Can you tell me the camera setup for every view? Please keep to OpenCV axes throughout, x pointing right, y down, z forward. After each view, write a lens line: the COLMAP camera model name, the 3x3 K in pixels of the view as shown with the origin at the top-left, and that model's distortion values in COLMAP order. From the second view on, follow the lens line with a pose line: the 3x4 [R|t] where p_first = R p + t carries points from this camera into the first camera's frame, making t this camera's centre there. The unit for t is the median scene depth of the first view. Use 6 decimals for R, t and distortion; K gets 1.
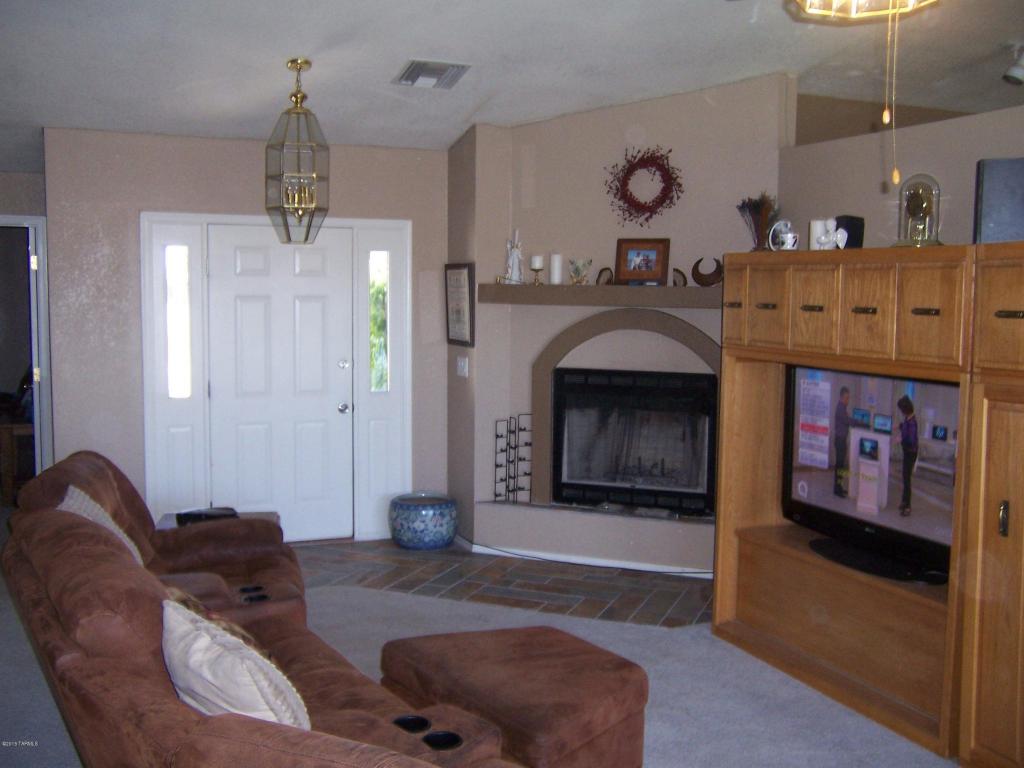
lens RADIAL K [[1036.4, 0, 512.0], [0, 1036.4, 384.0], [0, 0, 1]] dist [-0.086548, -0.000116]
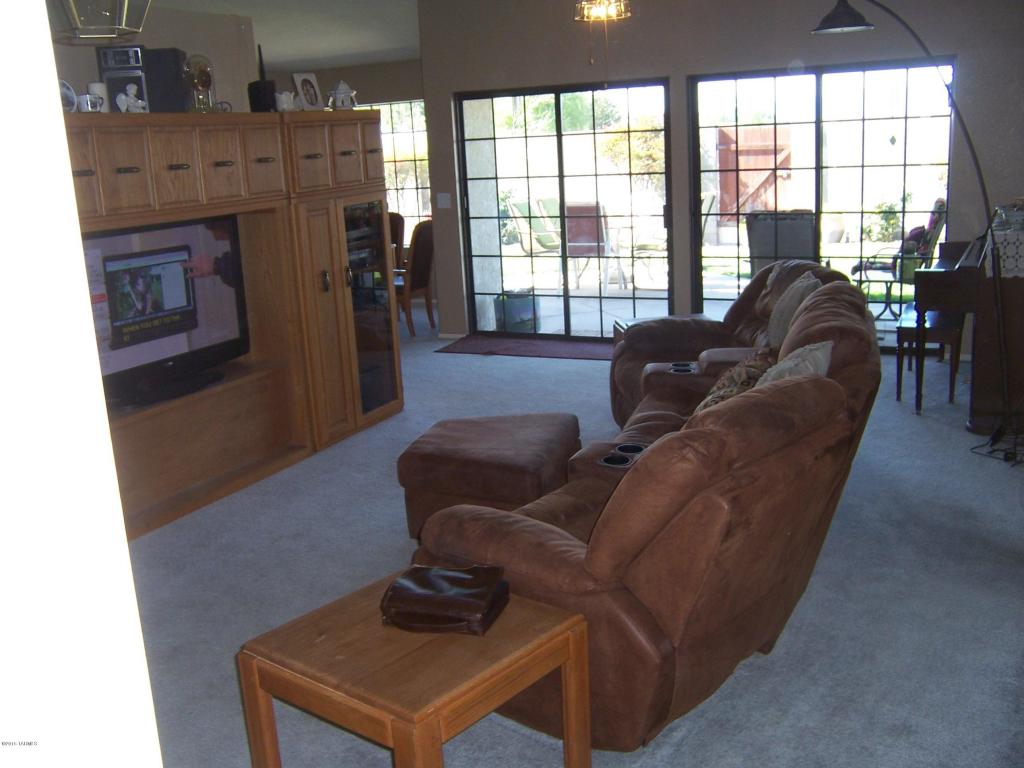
lens RADIAL K [[1036.4, 0, 512.0], [0, 1036.4, 384.0], [0, 0, 1]] dist [-0.086548, -0.000116]
pose [[-0.632353, -0.157091, 0.758586, -0.800909], [0.115184, 0.949274, 0.292596, -0.131773], [-0.766070, 0.272401, -0.582181, 1.423705]]
